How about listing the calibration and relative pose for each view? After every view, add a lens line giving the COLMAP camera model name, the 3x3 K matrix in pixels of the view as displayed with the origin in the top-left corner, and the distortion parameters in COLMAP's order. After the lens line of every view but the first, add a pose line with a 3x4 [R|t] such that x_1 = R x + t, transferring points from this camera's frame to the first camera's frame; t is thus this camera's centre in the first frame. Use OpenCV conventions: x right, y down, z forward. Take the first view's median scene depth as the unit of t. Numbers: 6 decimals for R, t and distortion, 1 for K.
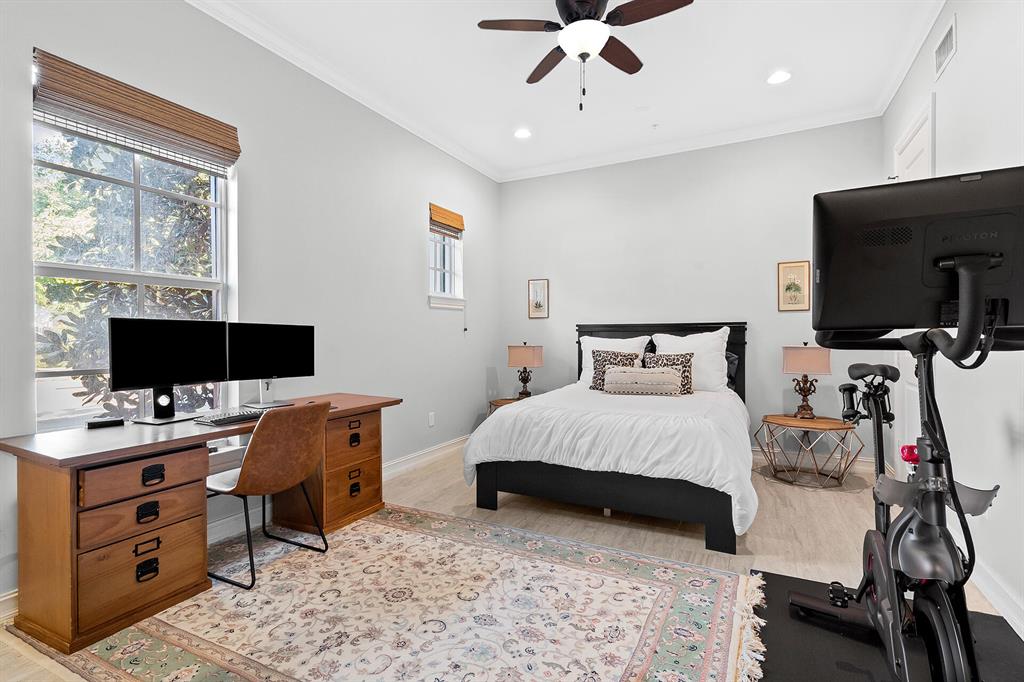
lens RADIAL K [[483.0, 0, 513.5], [0, 483.0, 337.1], [0, 0, 1]] dist [0.011253, -0.000701]
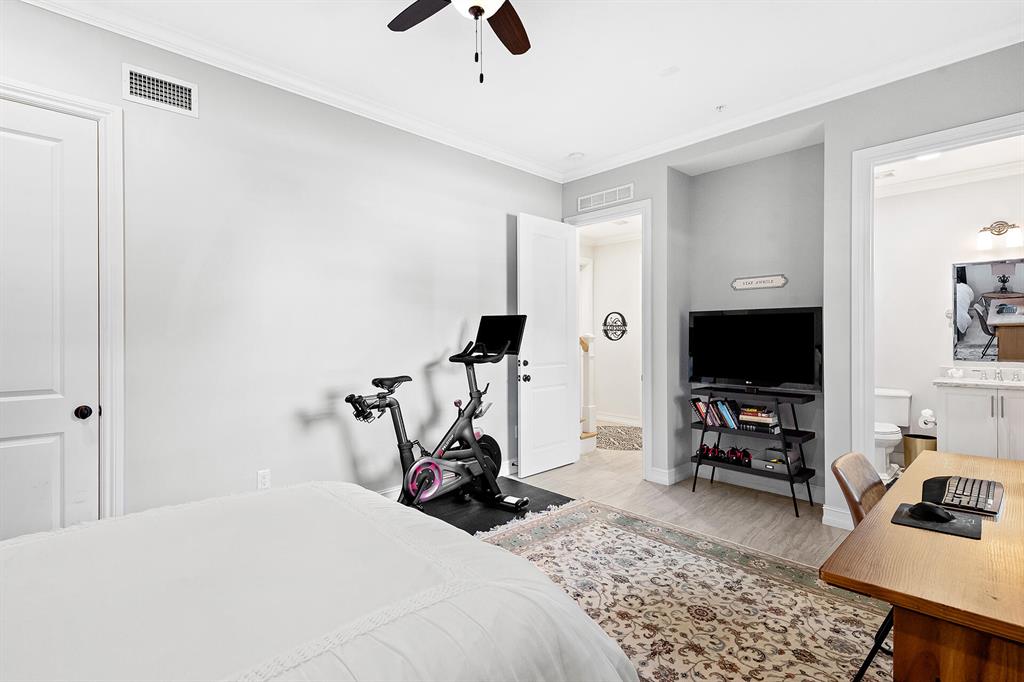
lens RADIAL K [[483.0, 0, 512.4], [0, 483.0, 339.3], [0, 0, 1]] dist [0.011253, -0.000701]
pose [[-0.943980, 0.004441, 0.329973, -0.209691], [0.006516, 0.999965, 0.005182, -0.074868], [-0.329939, 0.007042, -0.943976, 2.235959]]
